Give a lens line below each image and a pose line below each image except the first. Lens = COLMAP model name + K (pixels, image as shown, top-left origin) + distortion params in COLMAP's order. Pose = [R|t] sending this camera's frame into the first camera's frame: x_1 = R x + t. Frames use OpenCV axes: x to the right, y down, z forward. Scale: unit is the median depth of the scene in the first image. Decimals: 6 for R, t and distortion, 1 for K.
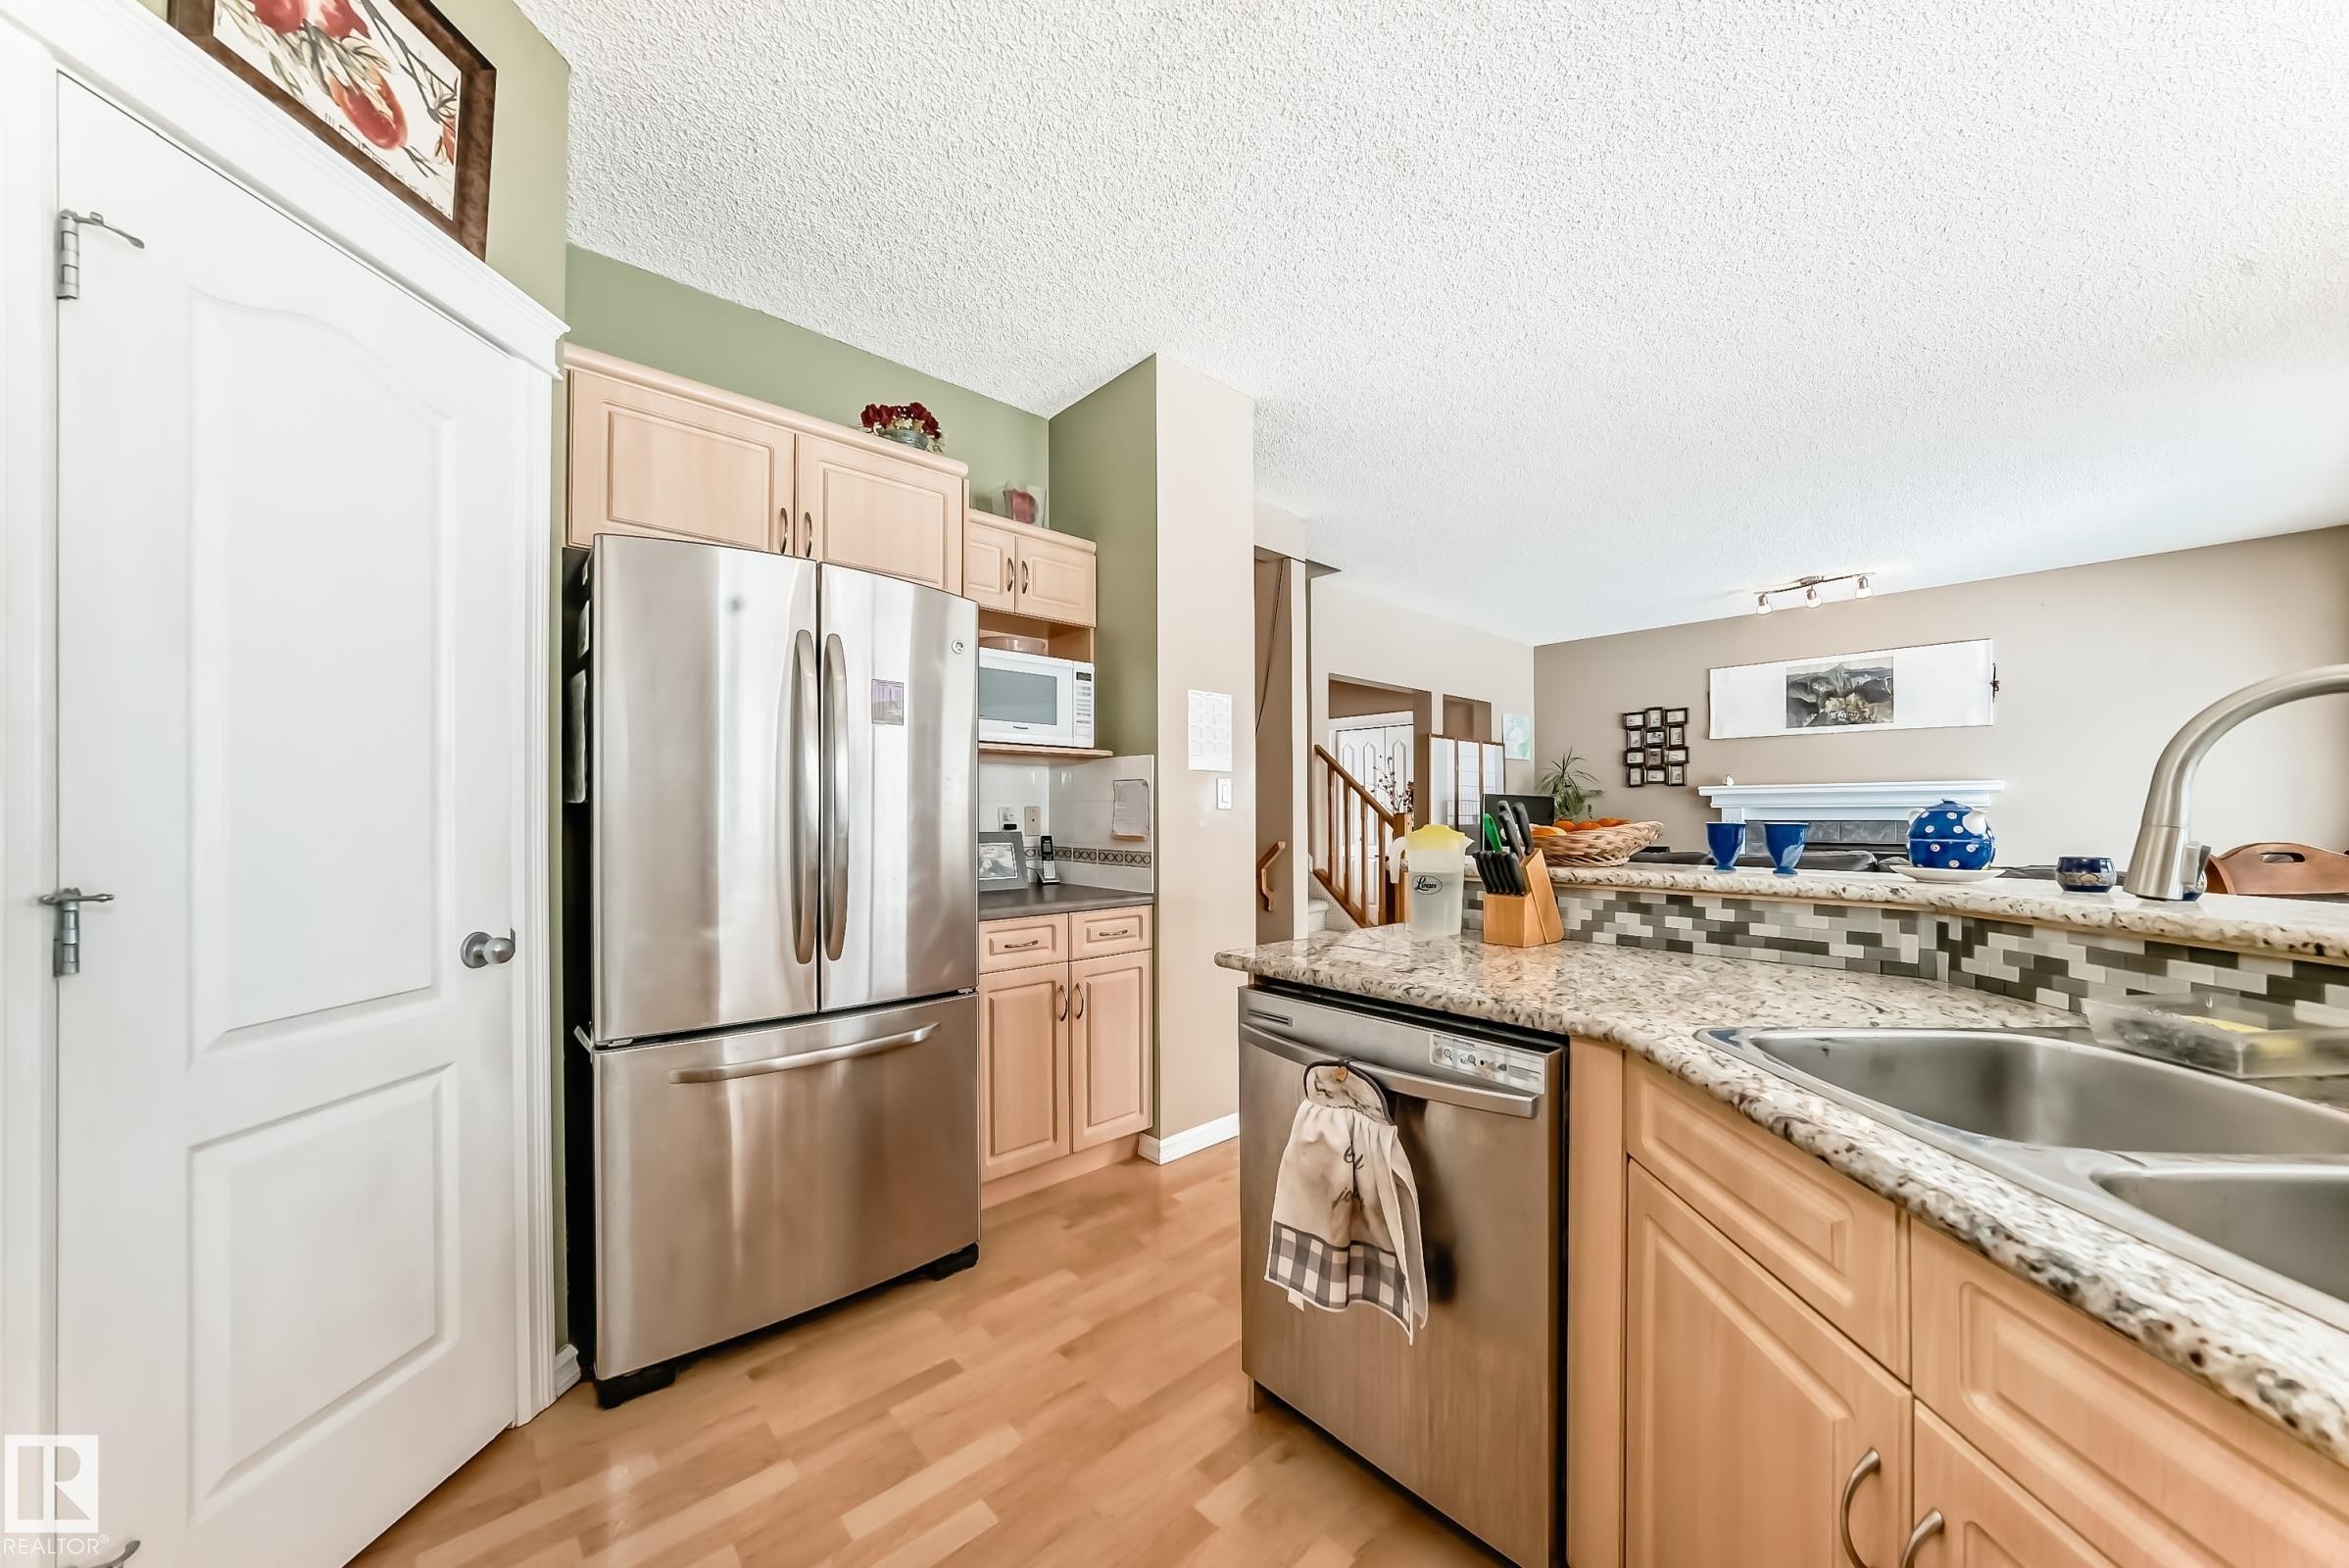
lens RADIAL K [[832.4, 0, 1185.9], [0, 832.4, 812.5], [0, 0, 1]] dist [-0.025264, 0.008736]
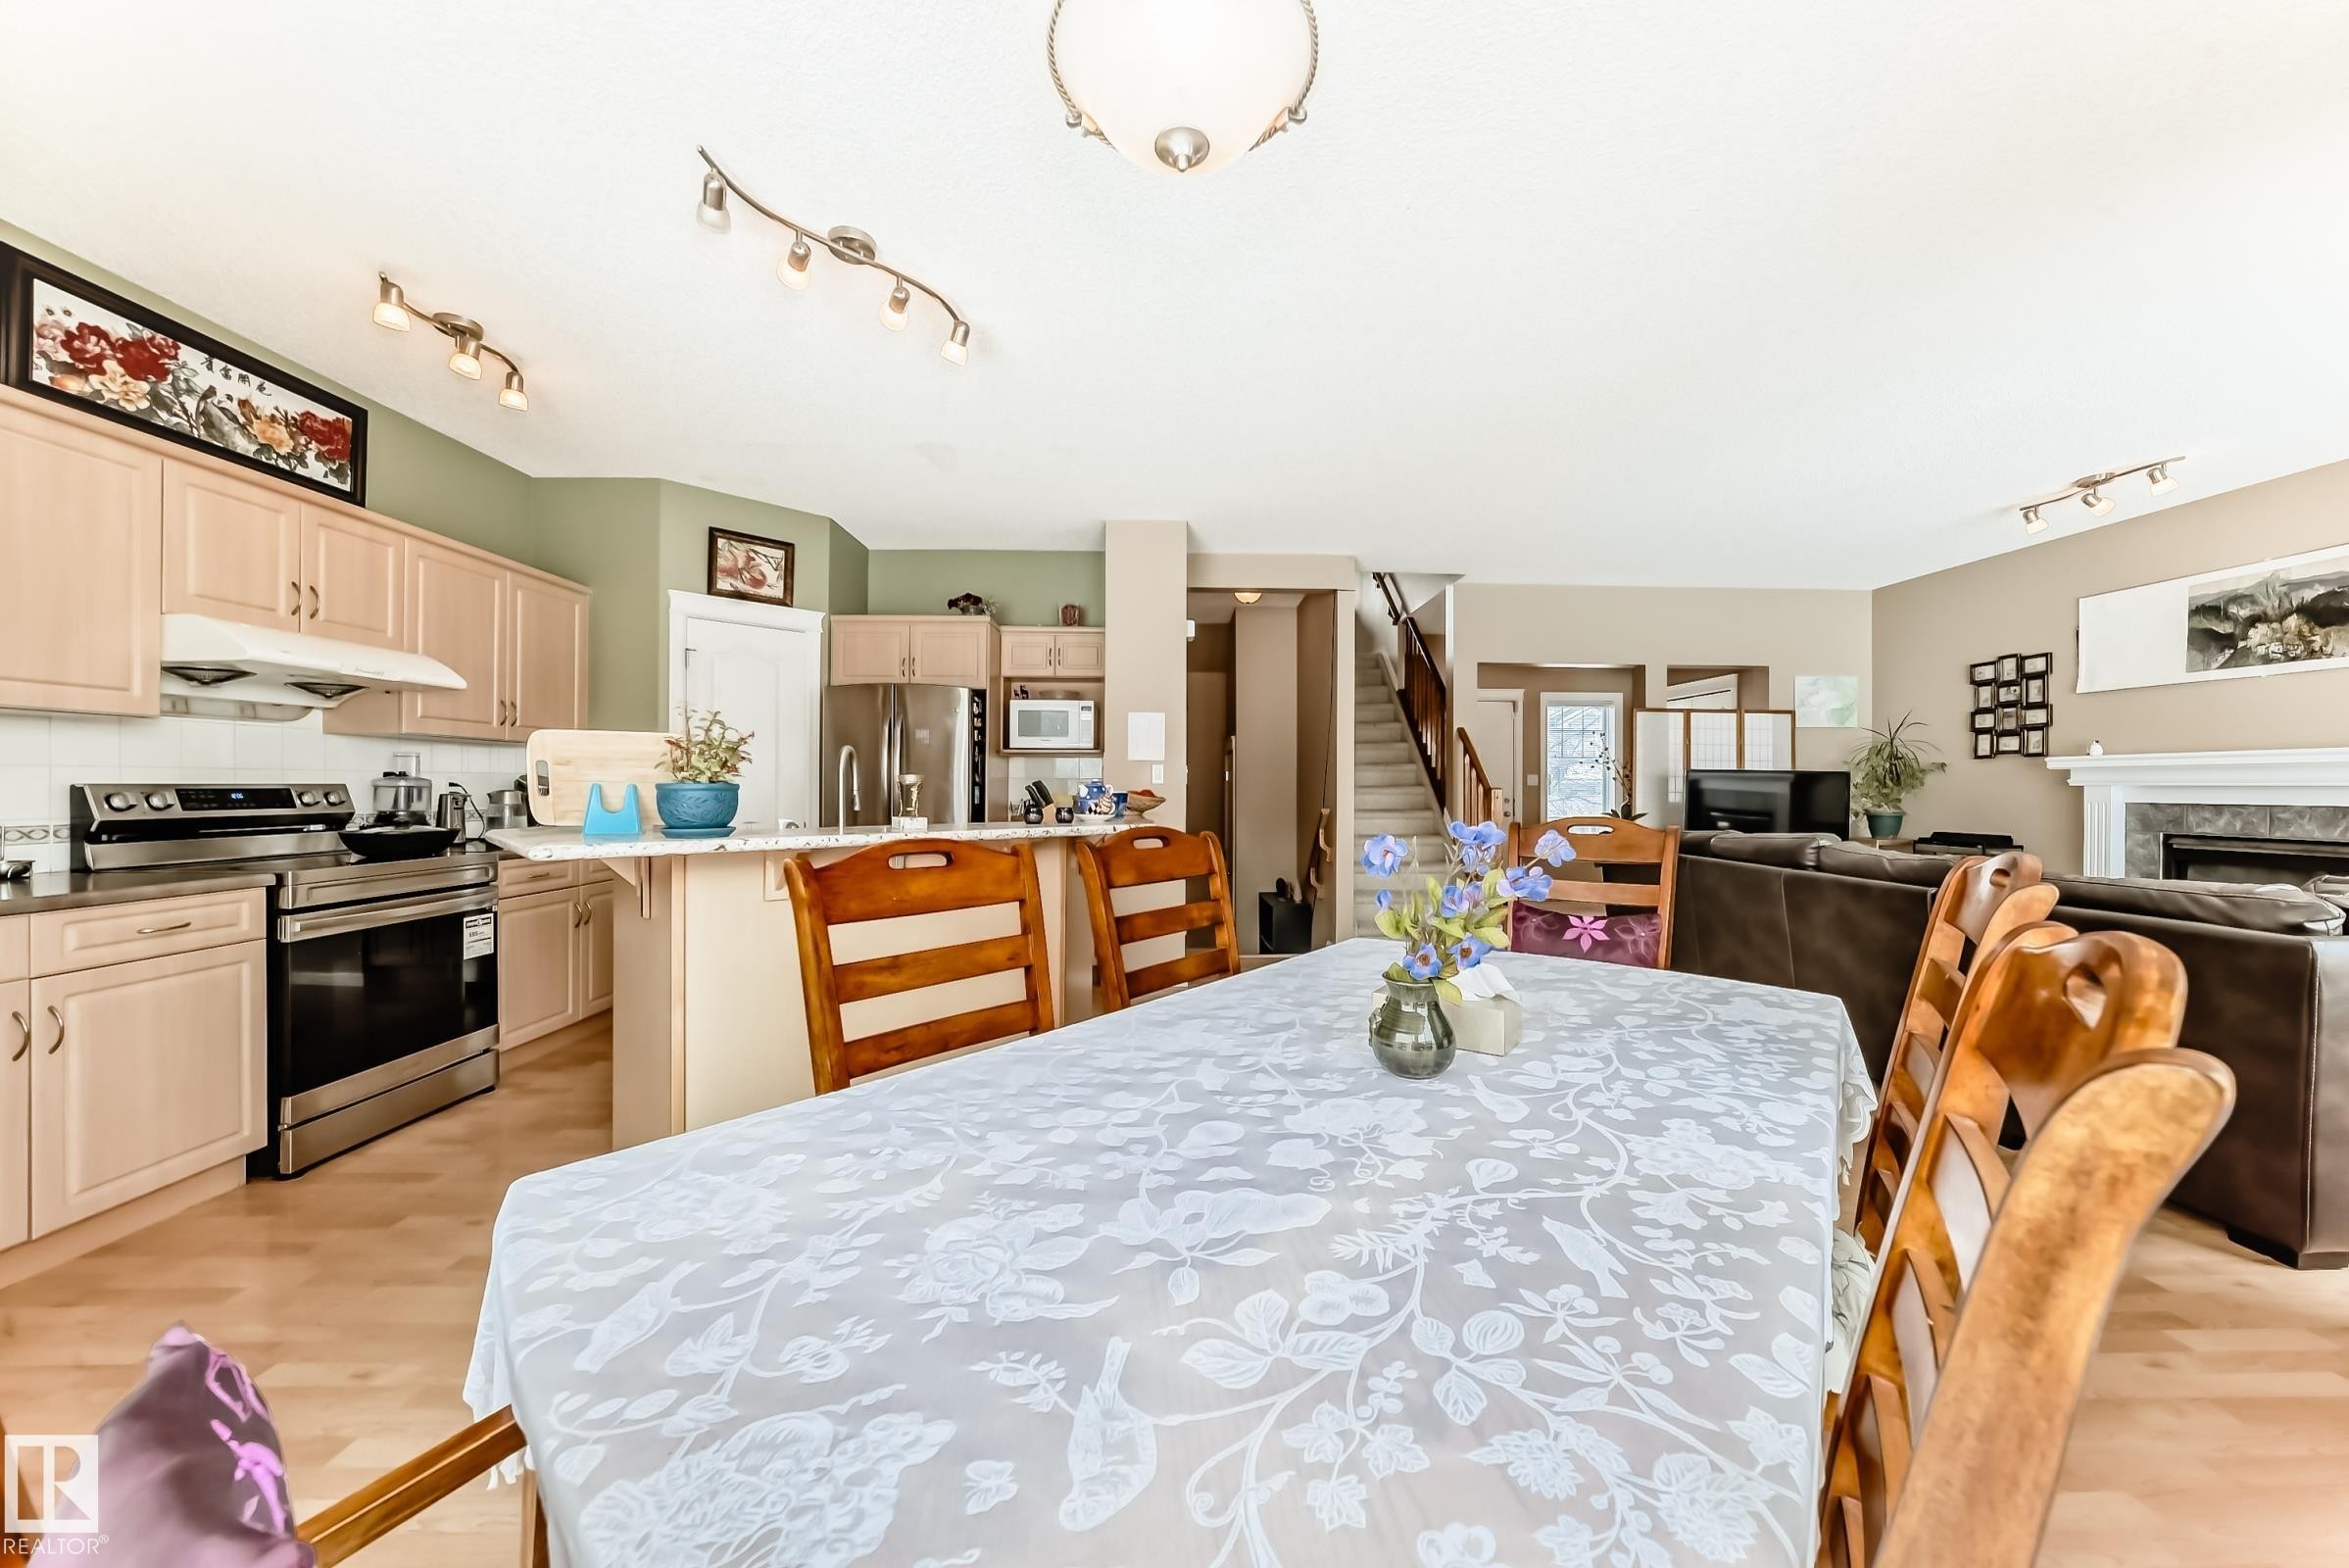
lens RADIAL K [[824.5, 0, 1182.2], [0, 824.5, 787.2], [0, 0, 1]] dist [-0.027266, 0.007293]
pose [[0.750206, 0.007128, -0.661166, 0.514953], [-0.005951, 0.999974, 0.004027, -0.002211], [0.661178, 0.000914, 0.750229, -0.078141]]
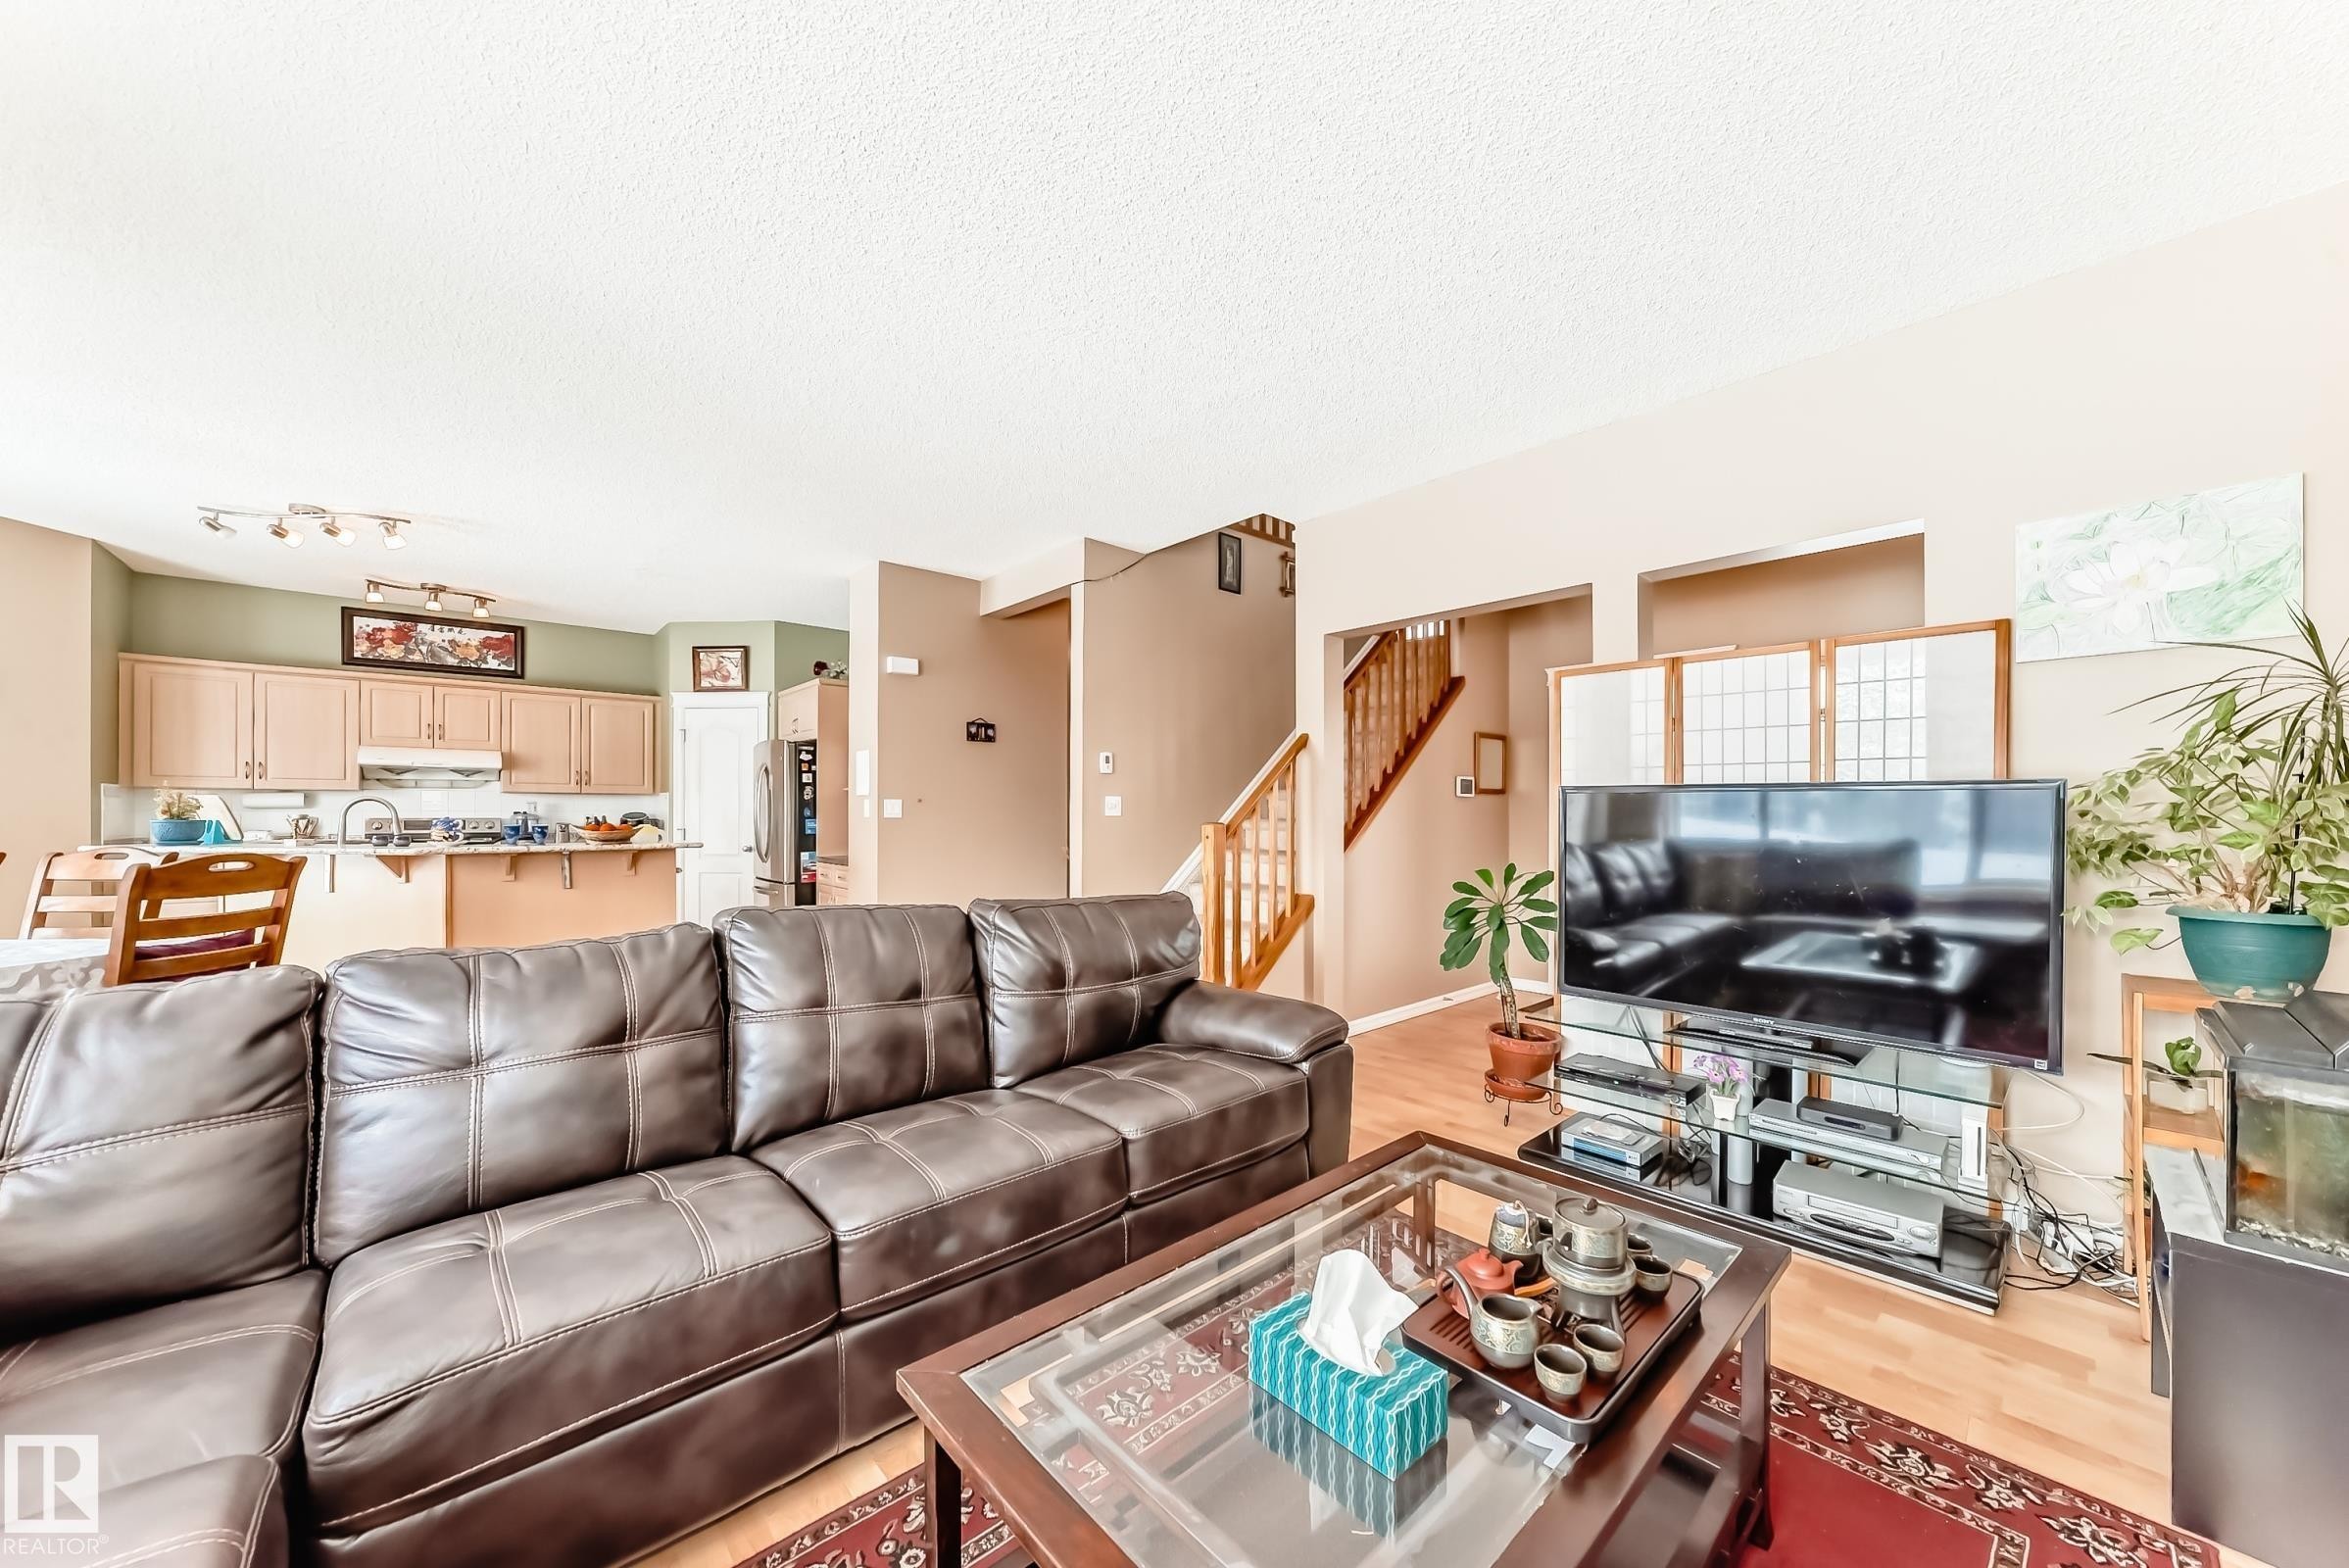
lens RADIAL K [[825.3, 0, 1187.3], [0, 825.3, 803.5], [0, 0, 1]] dist [-0.027381, 0.007486]
pose [[-0.003357, -0.009314, -0.999951, 0.773871], [-0.000129, 0.999957, -0.009313, -0.008271], [0.999994, 0.000098, -0.003358, 0.748167]]
